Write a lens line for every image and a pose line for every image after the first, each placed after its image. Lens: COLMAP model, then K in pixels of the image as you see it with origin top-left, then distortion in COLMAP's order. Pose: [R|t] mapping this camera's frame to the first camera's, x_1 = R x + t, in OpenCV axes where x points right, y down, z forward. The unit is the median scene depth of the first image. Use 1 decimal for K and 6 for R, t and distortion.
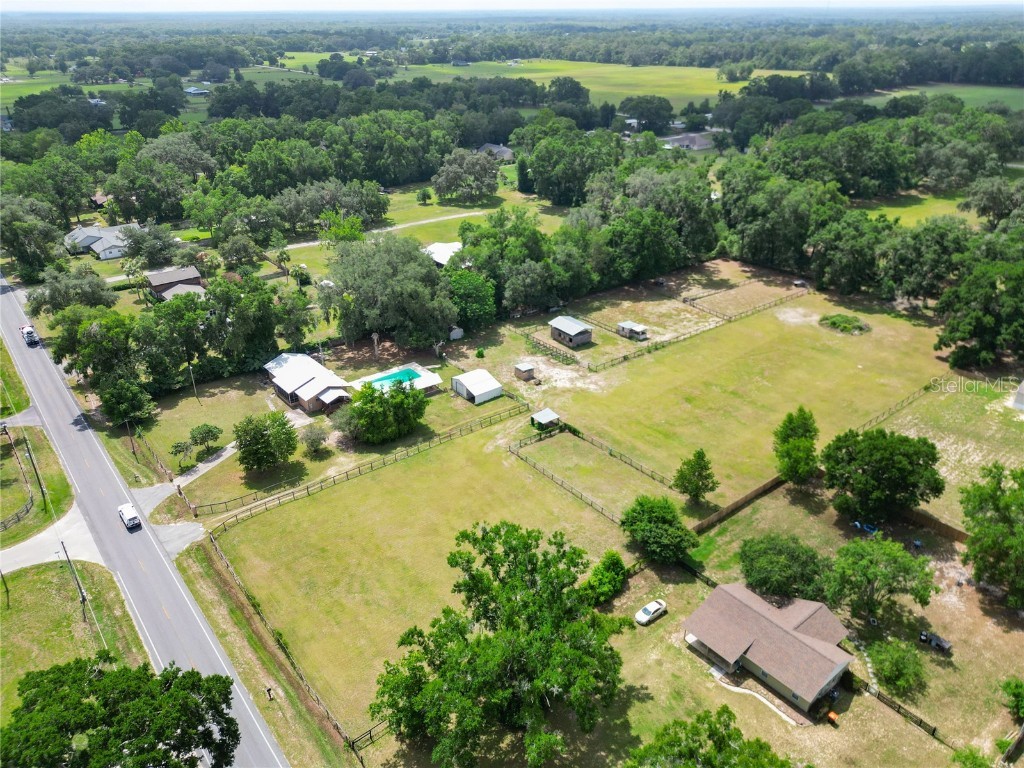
lens RADIAL K [[720.2, 0, 507.0], [0, 720.2, 408.2], [0, 0, 1]] dist [0.049696, -0.048157]
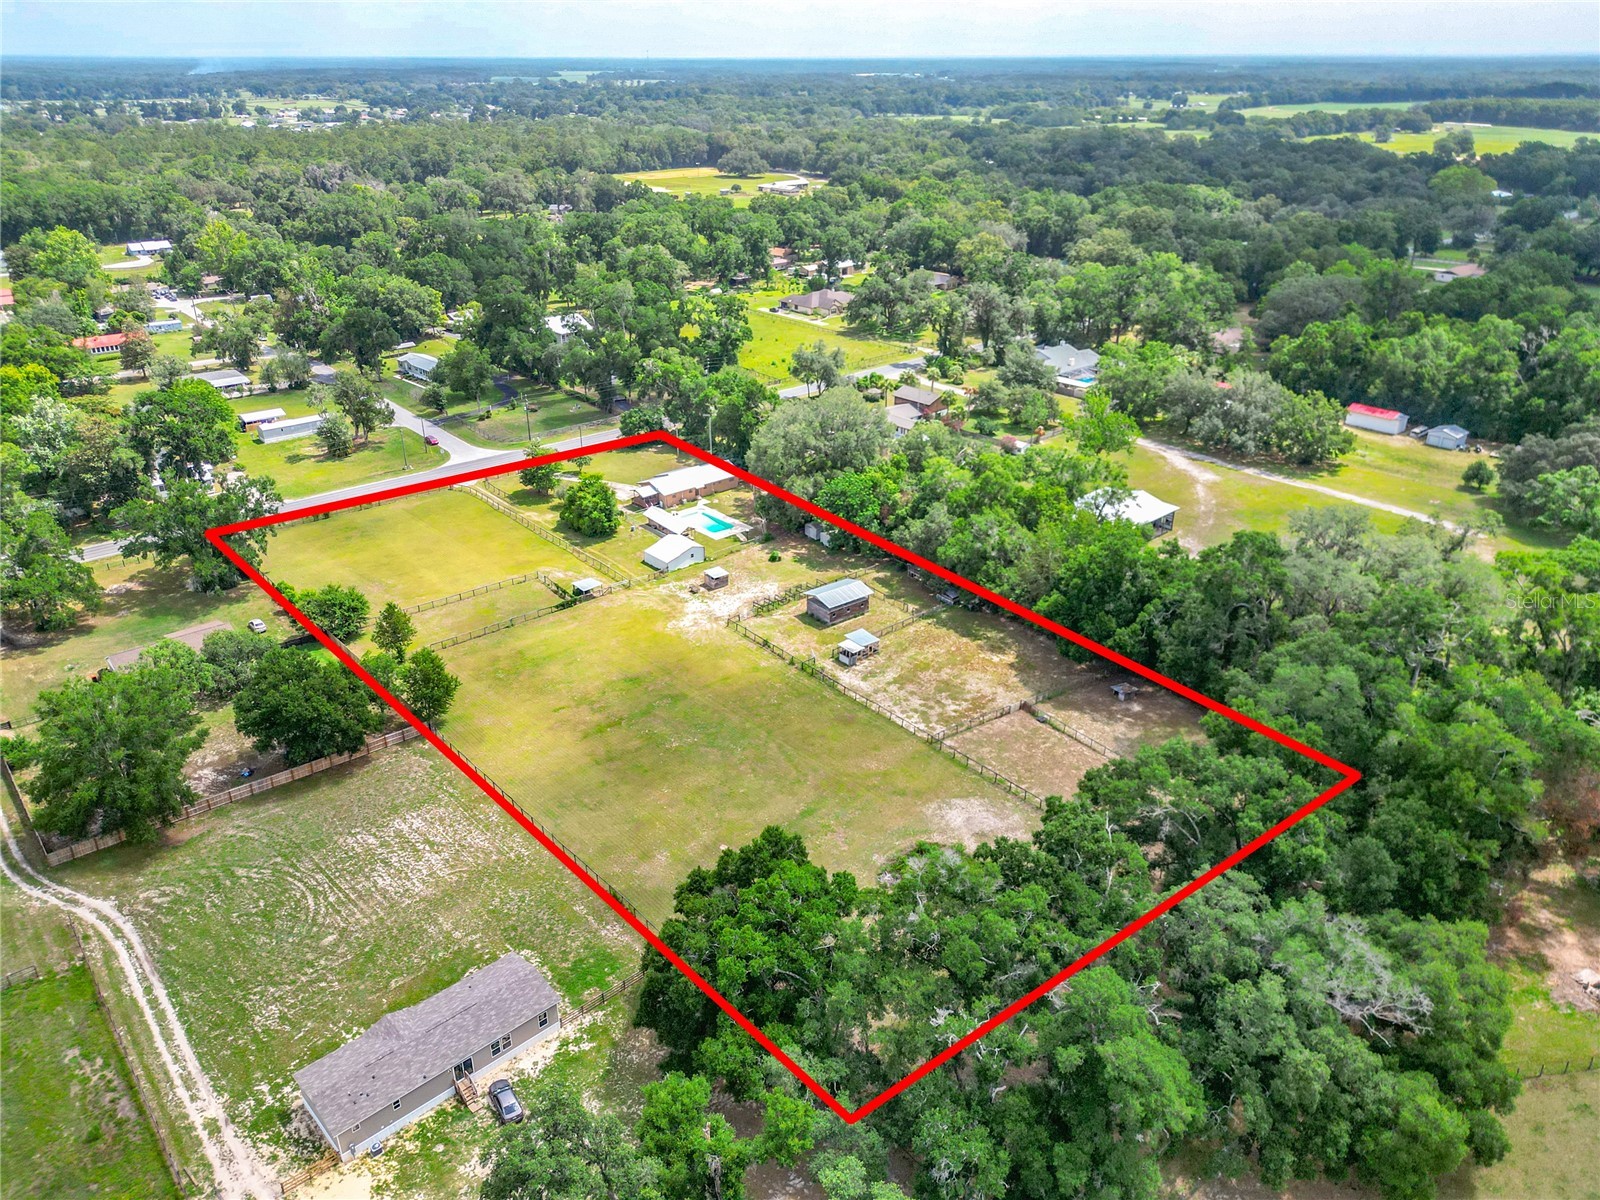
lens RADIAL K [[1125.2, 0, 792.2], [0, 1125.2, 637.8], [0, 0, 1]] dist [0.049696, -0.048157]
pose [[0.034247, 0.462169, -0.886131, 1.098614], [-0.481624, 0.784535, 0.390567, -0.498170], [0.875709, 0.413406, 0.249459, 0.753775]]
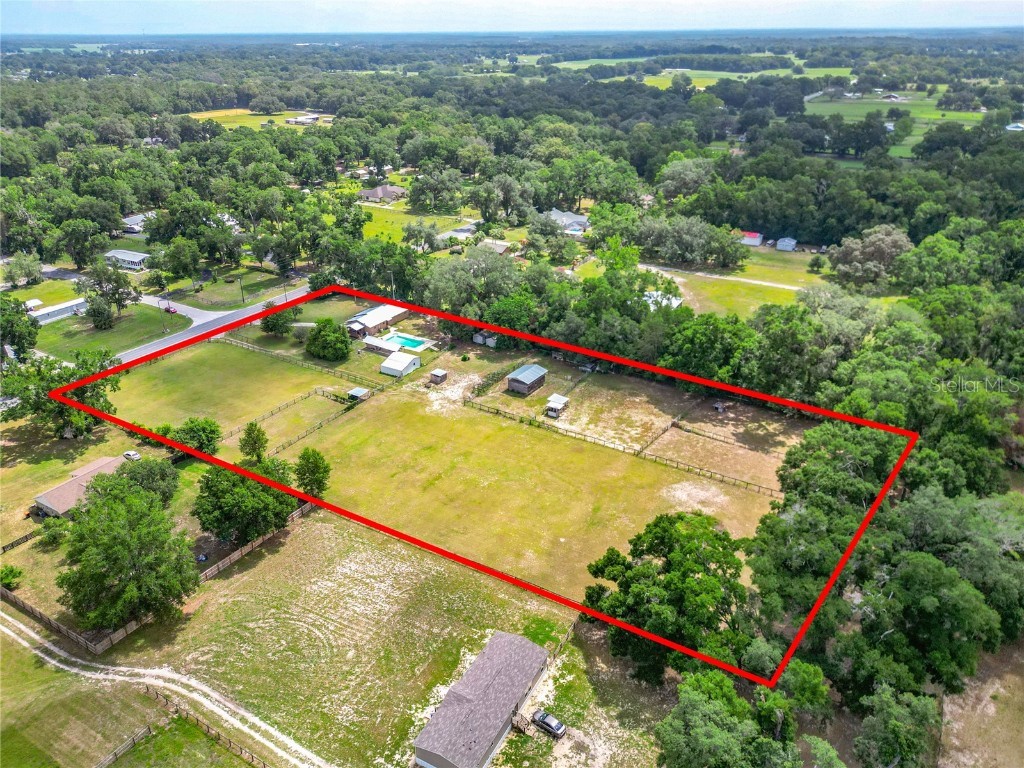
lens RADIAL K [[720.2, 0, 507.0], [0, 720.2, 408.2], [0, 0, 1]] dist [0.049696, -0.048157]
pose [[0.343677, 0.436907, -0.831263, 1.038635], [-0.448479, 0.854076, 0.263478, -0.356834], [0.825078, 0.282252, 0.489470, 0.494064]]
